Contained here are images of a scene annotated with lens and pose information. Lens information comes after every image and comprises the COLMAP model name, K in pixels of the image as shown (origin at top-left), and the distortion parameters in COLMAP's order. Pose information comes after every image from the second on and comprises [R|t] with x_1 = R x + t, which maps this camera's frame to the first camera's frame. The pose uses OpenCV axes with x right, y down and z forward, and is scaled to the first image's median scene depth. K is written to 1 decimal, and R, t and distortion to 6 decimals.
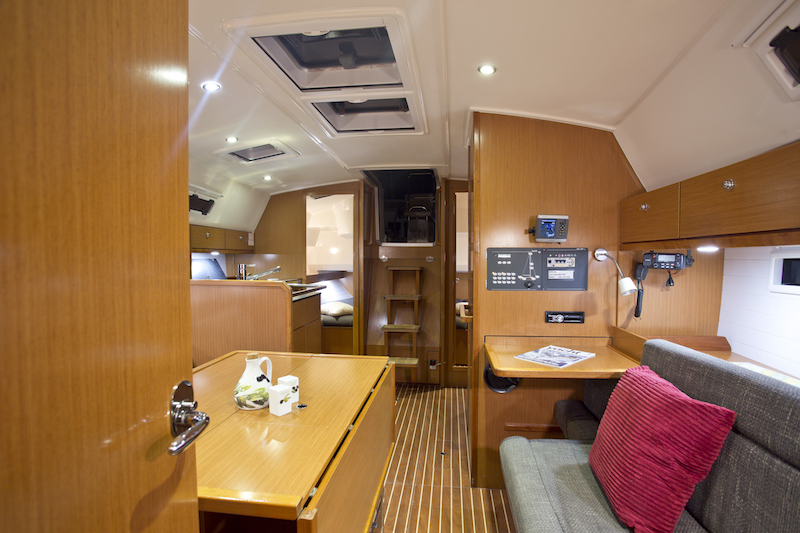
lens RADIAL K [[419.8, 0, 400.0], [0, 419.8, 266.5], [0, 0, 1]] dist [-0.066999, 0.031370]
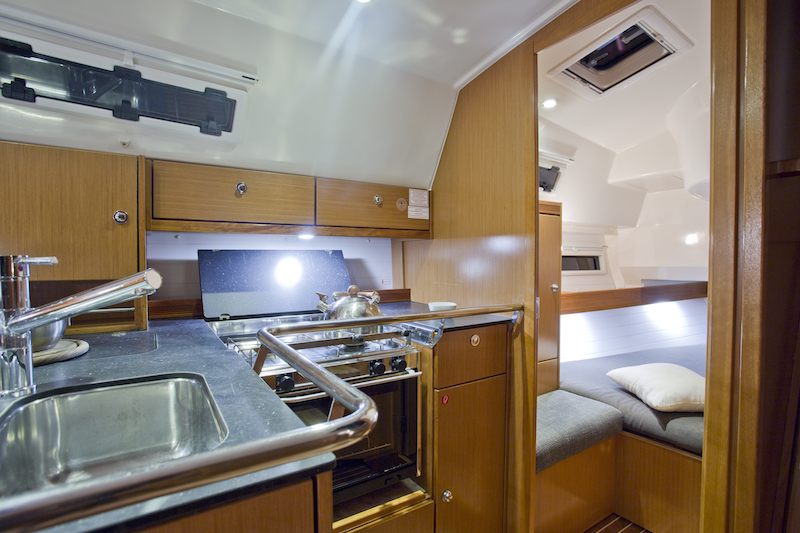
lens RADIAL K [[419.8, 0, 400.0], [0, 419.8, 266.5], [0, 0, 1]] dist [-0.066999, 0.031370]
pose [[0.662117, 0.008488, -0.749353, -0.047051], [-0.014445, 0.999895, -0.001437, -0.000794], [0.749261, 0.011776, 0.662170, 0.697482]]
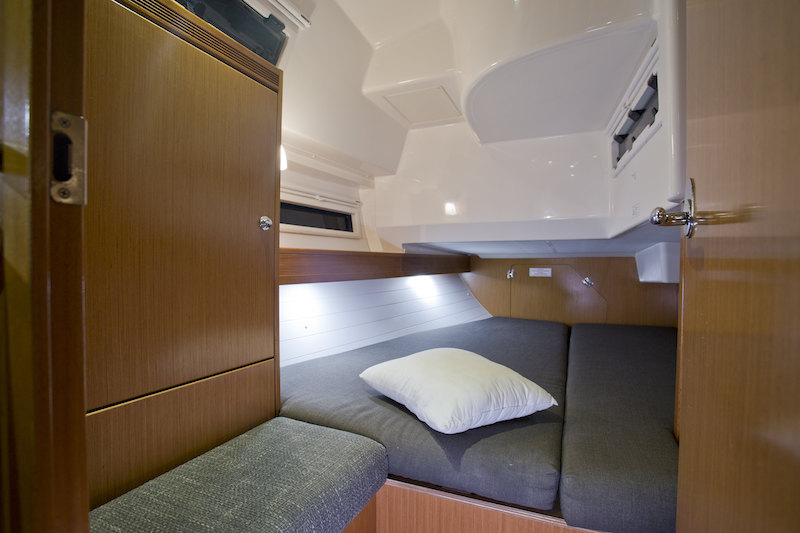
lens RADIAL K [[419.8, 0, 400.0], [0, 419.8, 266.5], [0, 0, 1]] dist [-0.066999, 0.031370]
pose [[0.955456, 0.005219, -0.295089, -0.135487], [-0.009214, 0.999884, -0.012148, 0.047737], [0.294991, 0.014325, 0.955393, 0.929532]]
